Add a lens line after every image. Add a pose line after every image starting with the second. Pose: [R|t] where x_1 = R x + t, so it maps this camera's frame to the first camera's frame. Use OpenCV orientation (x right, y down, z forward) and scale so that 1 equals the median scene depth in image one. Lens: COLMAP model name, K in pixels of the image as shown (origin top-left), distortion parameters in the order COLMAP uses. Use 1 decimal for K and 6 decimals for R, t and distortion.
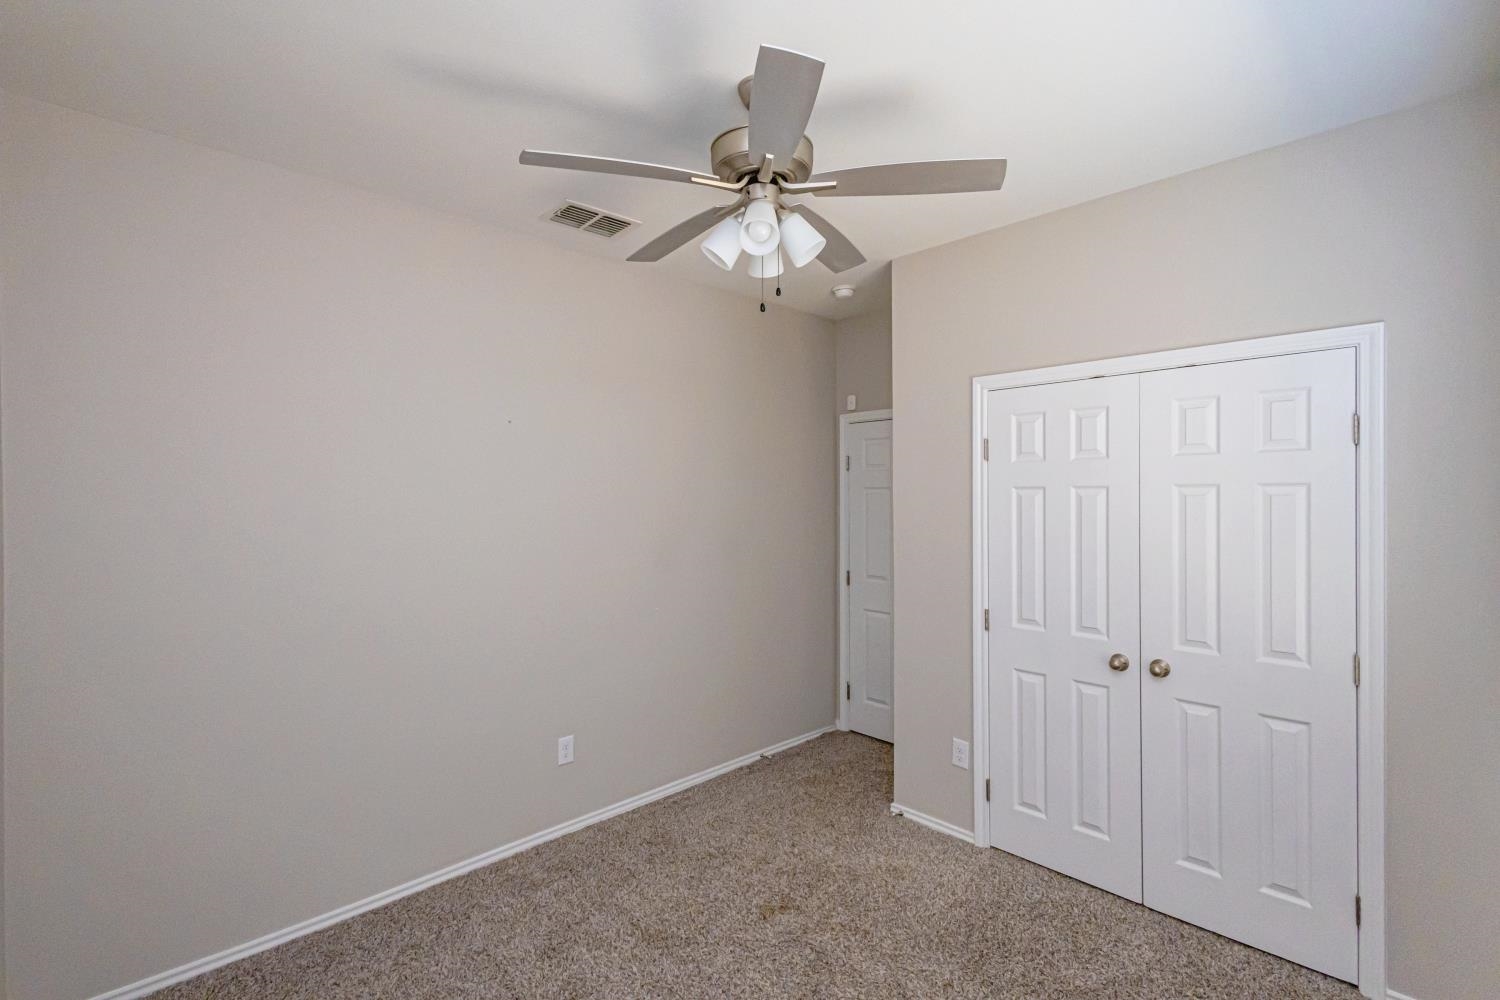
lens RADIAL K [[683.7, 0, 744.1], [0, 683.7, 502.4], [0, 0, 1]] dist [0.012076, -0.002968]
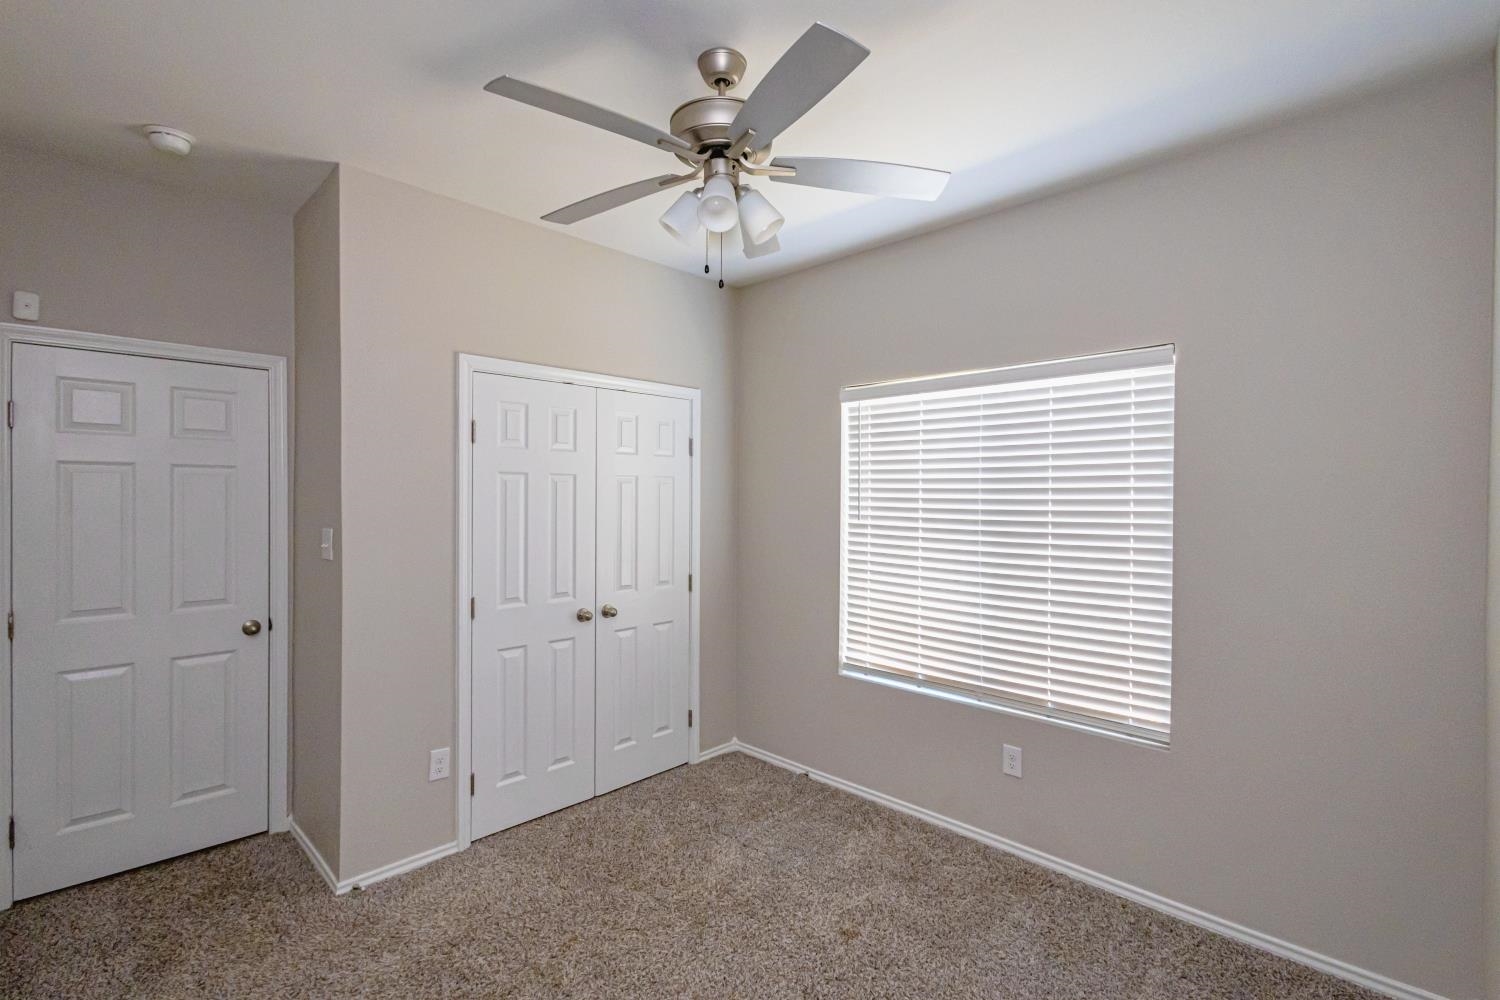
lens RADIAL K [[683.7, 0, 737.4], [0, 683.7, 490.6], [0, 0, 1]] dist [0.012076, -0.002968]
pose [[-0.018134, -0.005533, 0.999820, -0.604289], [-0.005331, 0.999971, 0.005437, -0.002141], [-0.999821, -0.005231, -0.018163, 0.634740]]
